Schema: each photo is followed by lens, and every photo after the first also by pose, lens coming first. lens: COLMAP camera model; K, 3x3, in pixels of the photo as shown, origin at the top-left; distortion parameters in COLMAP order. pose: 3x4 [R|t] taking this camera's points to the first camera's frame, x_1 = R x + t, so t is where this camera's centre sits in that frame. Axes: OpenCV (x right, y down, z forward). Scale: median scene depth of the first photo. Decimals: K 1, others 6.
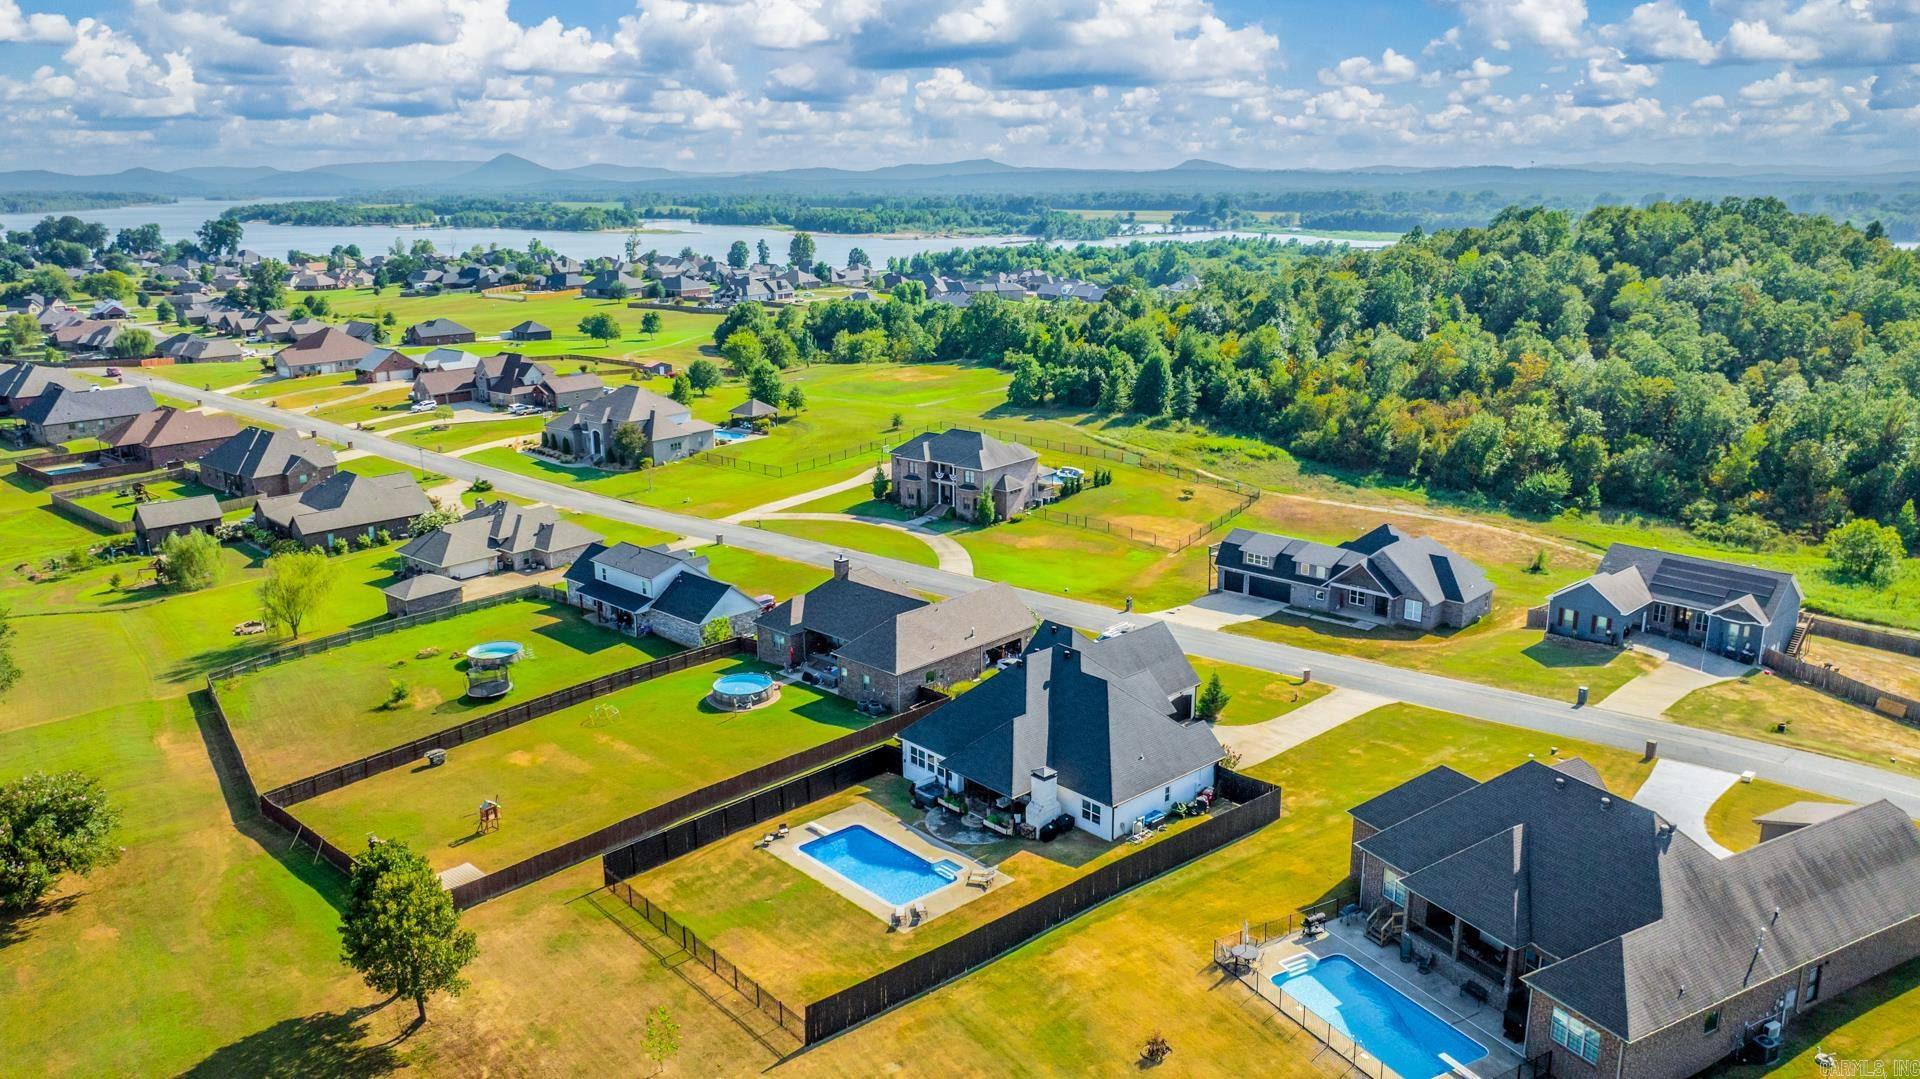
lens RADIAL K [[1358.9, 0, 960.0], [0, 1358.9, 539.5], [0, 0, 1]] dist [-0.020917, 0.001630]
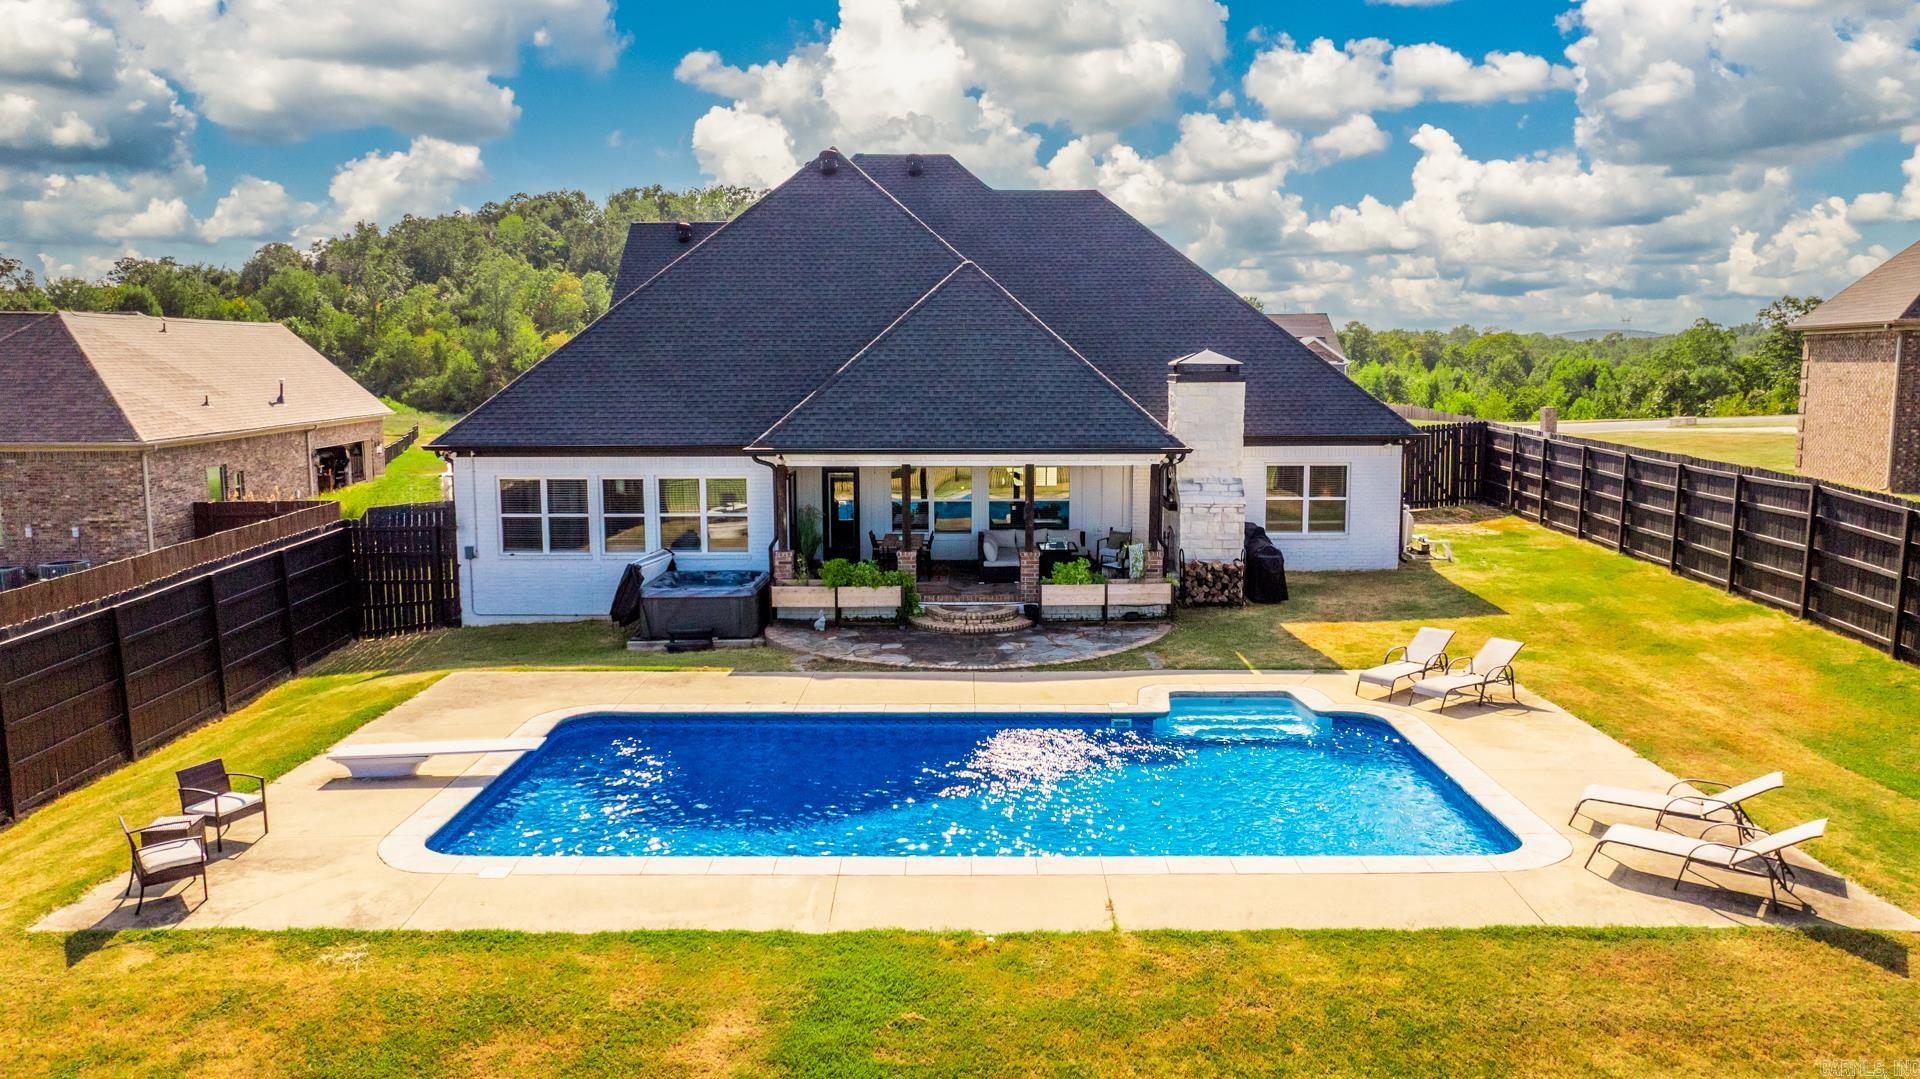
lens RADIAL K [[1358.9, 0, 960.0], [0, 1358.9, 539.5], [0, 0, 1]] dist [-0.020917, 0.001630]
pose [[0.680783, -0.093544, 0.726487, -0.068228], [0.179936, 0.982778, -0.042072, 0.078716], [-0.710040, 0.159363, 0.685891, 0.318773]]
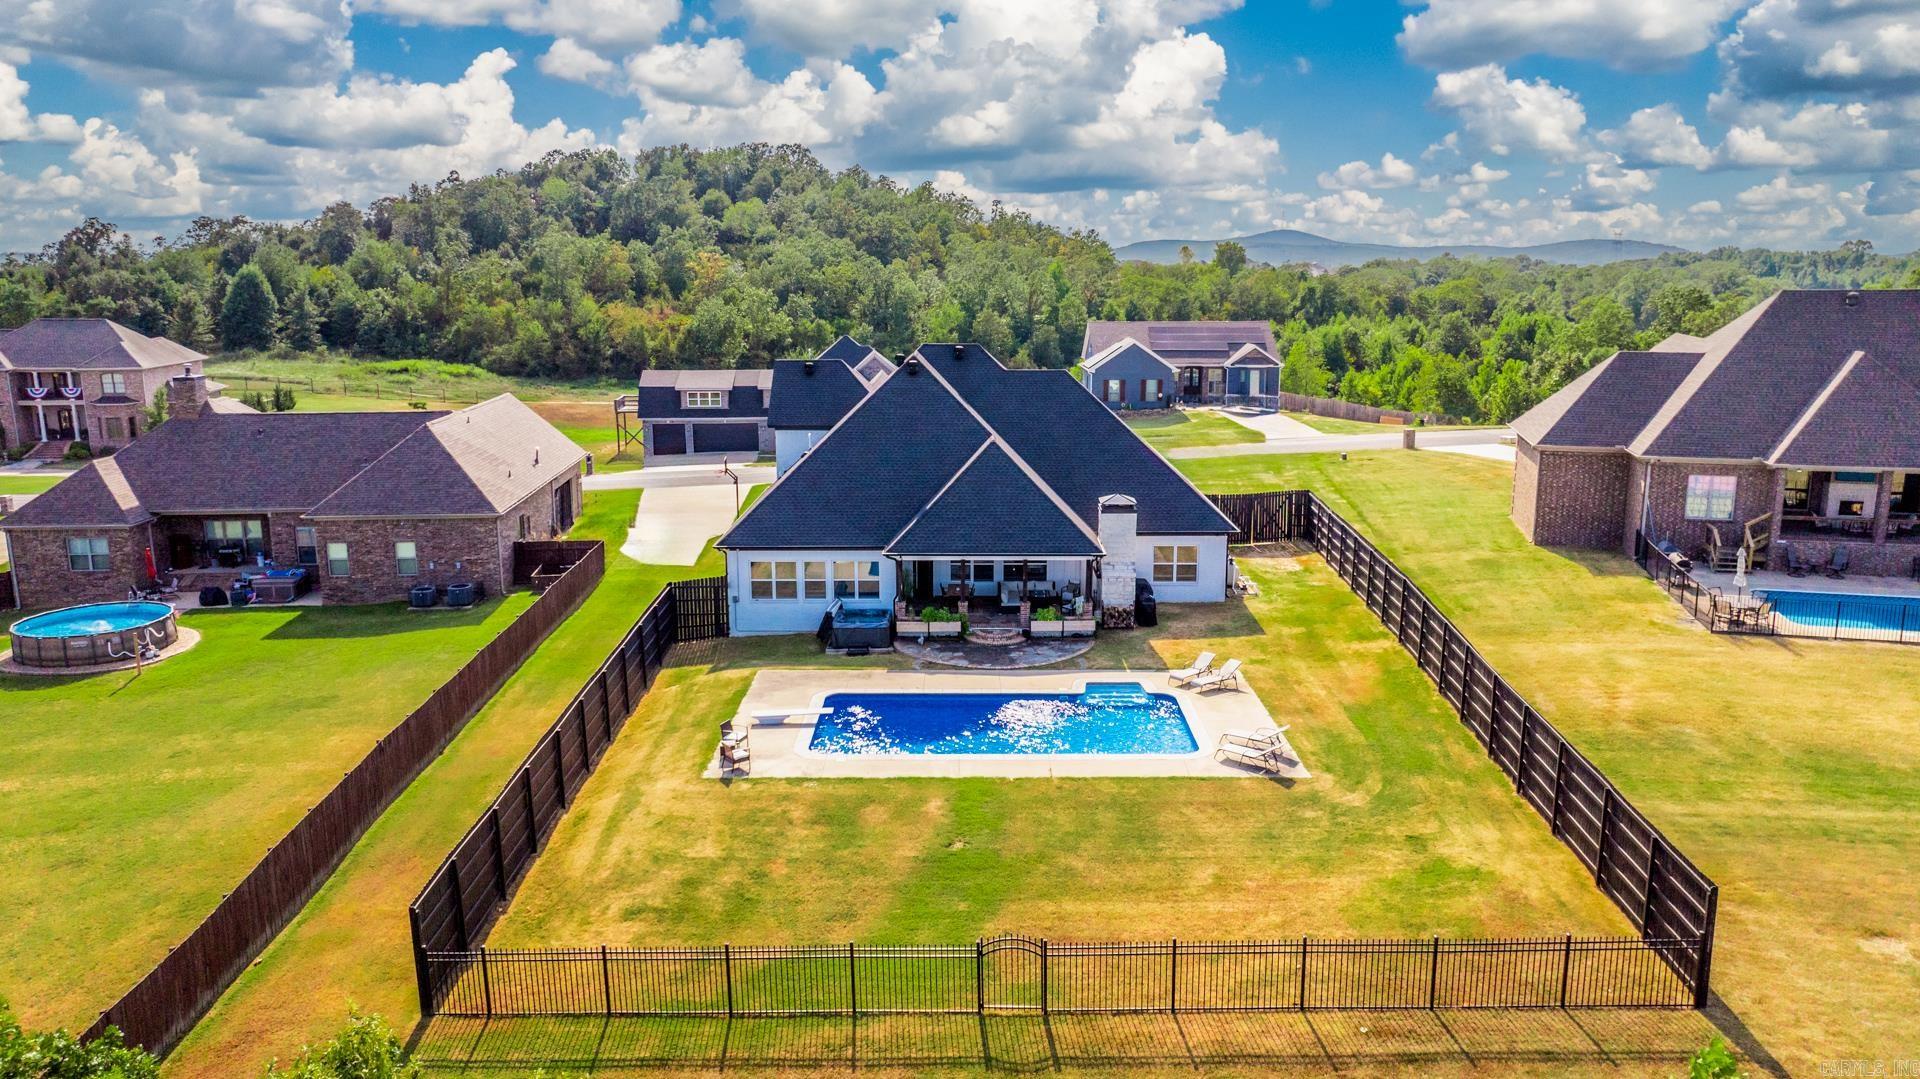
lens RADIAL K [[1336.2, 0, 960.0], [0, 1336.2, 539.5], [0, 0, 1]] dist [-0.013303, 0.001366]
pose [[0.679952, -0.142449, 0.719287, -0.137859], [0.179336, 0.983464, 0.025239, 0.060529], [-0.710988, 0.111833, 0.694255, 0.253953]]
